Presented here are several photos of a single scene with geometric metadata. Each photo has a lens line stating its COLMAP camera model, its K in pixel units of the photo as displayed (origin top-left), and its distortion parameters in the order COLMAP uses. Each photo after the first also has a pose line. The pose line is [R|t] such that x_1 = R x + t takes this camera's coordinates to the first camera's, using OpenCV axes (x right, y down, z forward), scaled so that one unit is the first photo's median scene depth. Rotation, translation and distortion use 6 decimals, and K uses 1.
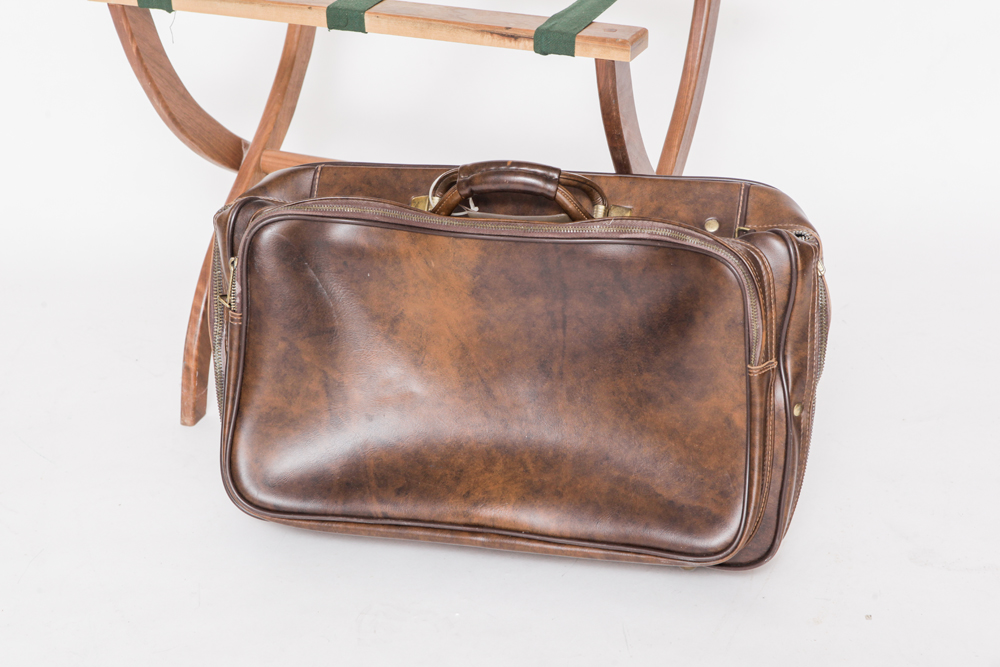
lens RADIAL K [[1893.7, 0, 501.8], [0, 1893.7, 329.9], [0, 0, 1]] dist [0.228720, 0.000000]
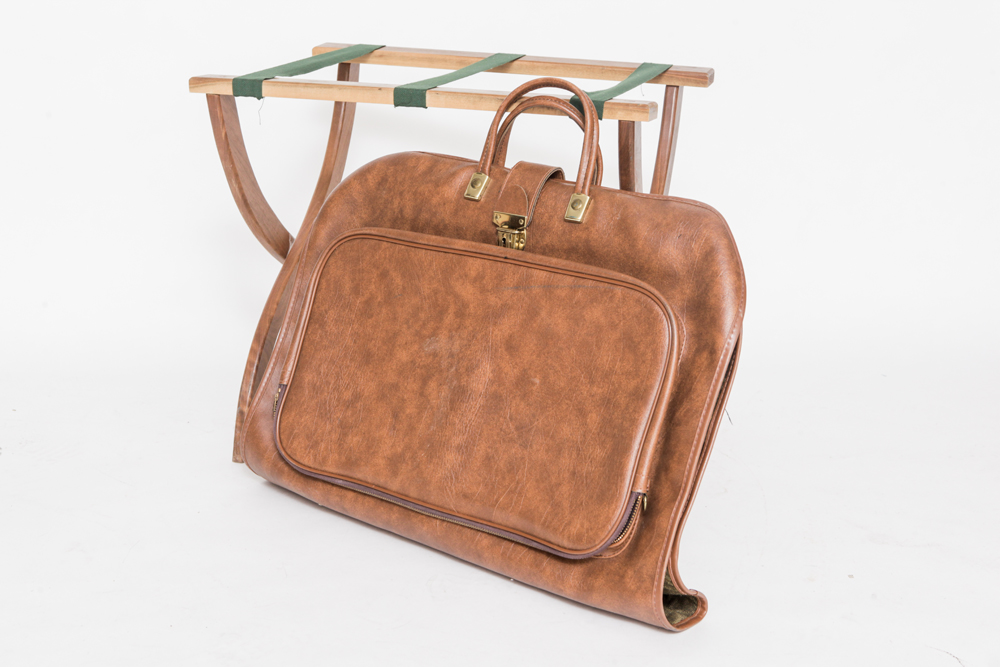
lens RADIAL K [[1500.8, 0, 498.3], [0, 1500.8, 328.3], [0, 0, 1]] dist [0.091828, 0.000000]
pose [[0.993984, 0.024860, 0.106665, -0.116560], [-0.004495, 0.982337, -0.187066, 0.156253], [-0.109432, 0.185461, 0.976539, 0.059990]]
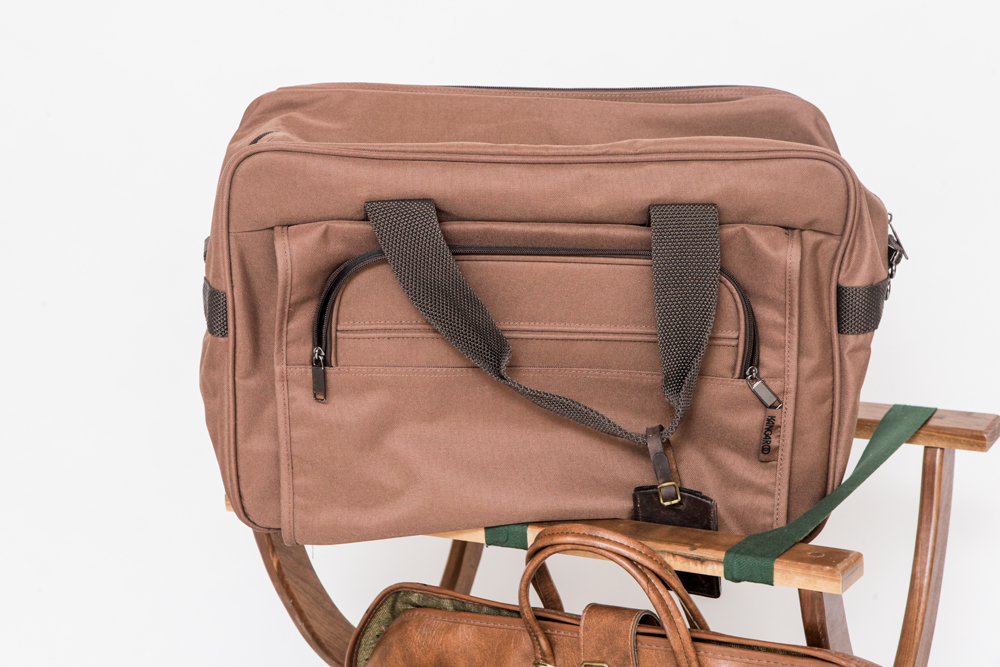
lens RADIAL K [[1893.7, 0, 491.9], [0, 1893.7, 325.6], [0, 0, 1]] dist [0.228720, 0.000000]
pose [[0.992599, -0.009387, -0.121076, 0.016233], [-0.018773, 0.973163, -0.229350, -0.053119], [0.119979, 0.229926, 0.965784, 0.133205]]
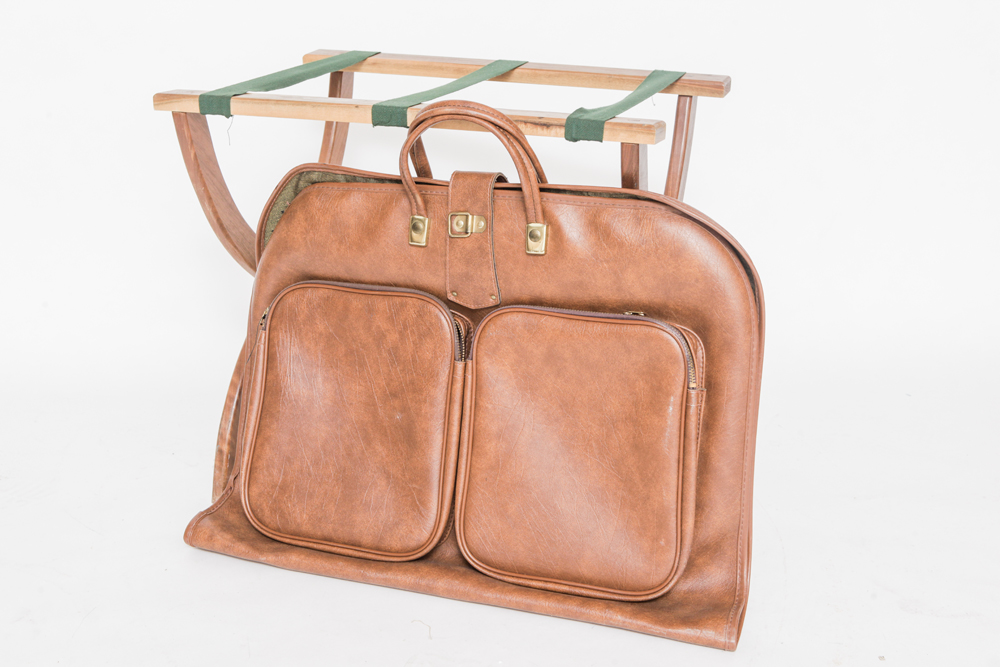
lens RADIAL K [[1341.6, 0, 501.1], [0, 1341.6, 328.8], [0, 0, 1]] dist [0.023398, 0.000000]
pose [[0.996772, 0.020620, 0.077597, -0.069963], [-0.008345, 0.987832, -0.155298, 0.076002], [-0.079855, 0.154149, 0.984815, 0.223411]]
